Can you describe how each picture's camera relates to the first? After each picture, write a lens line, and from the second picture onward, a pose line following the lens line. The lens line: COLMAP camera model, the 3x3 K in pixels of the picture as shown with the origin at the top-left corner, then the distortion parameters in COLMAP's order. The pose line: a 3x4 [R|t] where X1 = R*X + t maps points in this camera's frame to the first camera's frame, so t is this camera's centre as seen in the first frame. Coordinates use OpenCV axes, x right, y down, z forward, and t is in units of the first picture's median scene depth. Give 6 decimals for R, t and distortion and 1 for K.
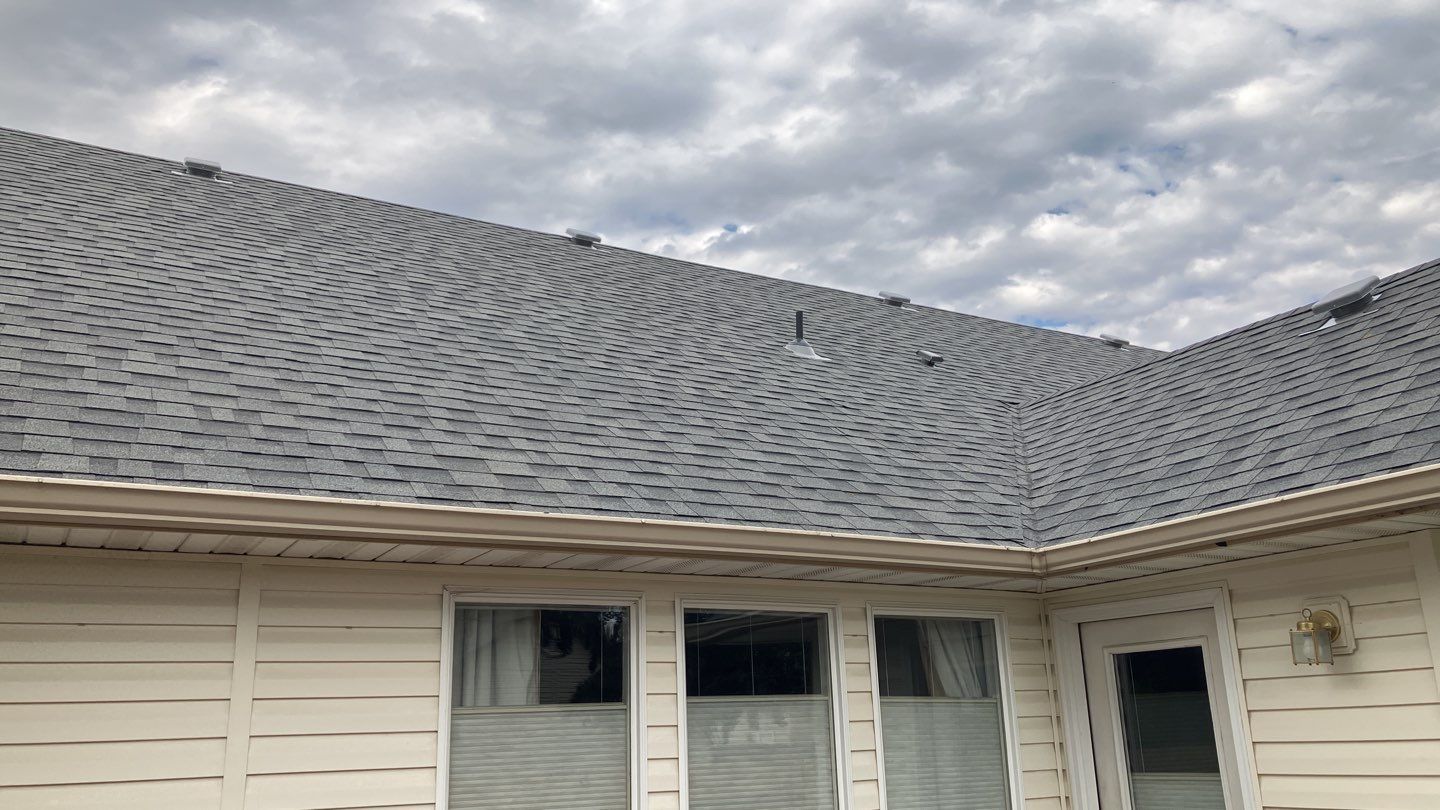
lens RADIAL K [[1157.0, 0, 720.0], [0, 1157.0, 405.0], [0, 0, 1]] dist [0.048096, -0.097449]
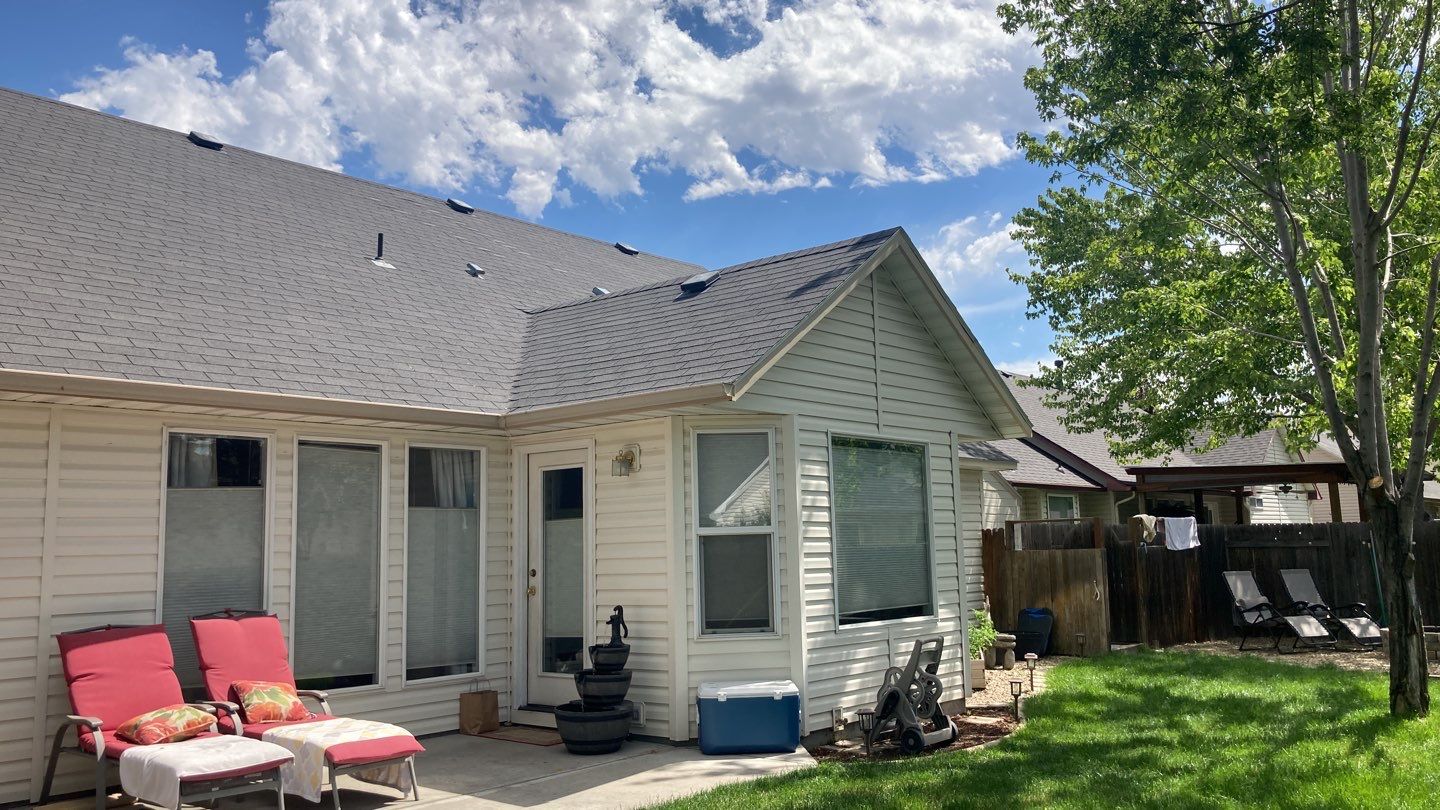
lens RADIAL K [[1157.0, 0, 720.0], [0, 1157.0, 405.0], [0, 0, 1]] dist [0.048096, -0.097449]
pose [[0.938600, 0.045509, 0.341994, -0.022338], [-0.094247, 0.987380, 0.127270, -0.114283], [-0.331886, -0.151688, 0.931044, -0.603191]]
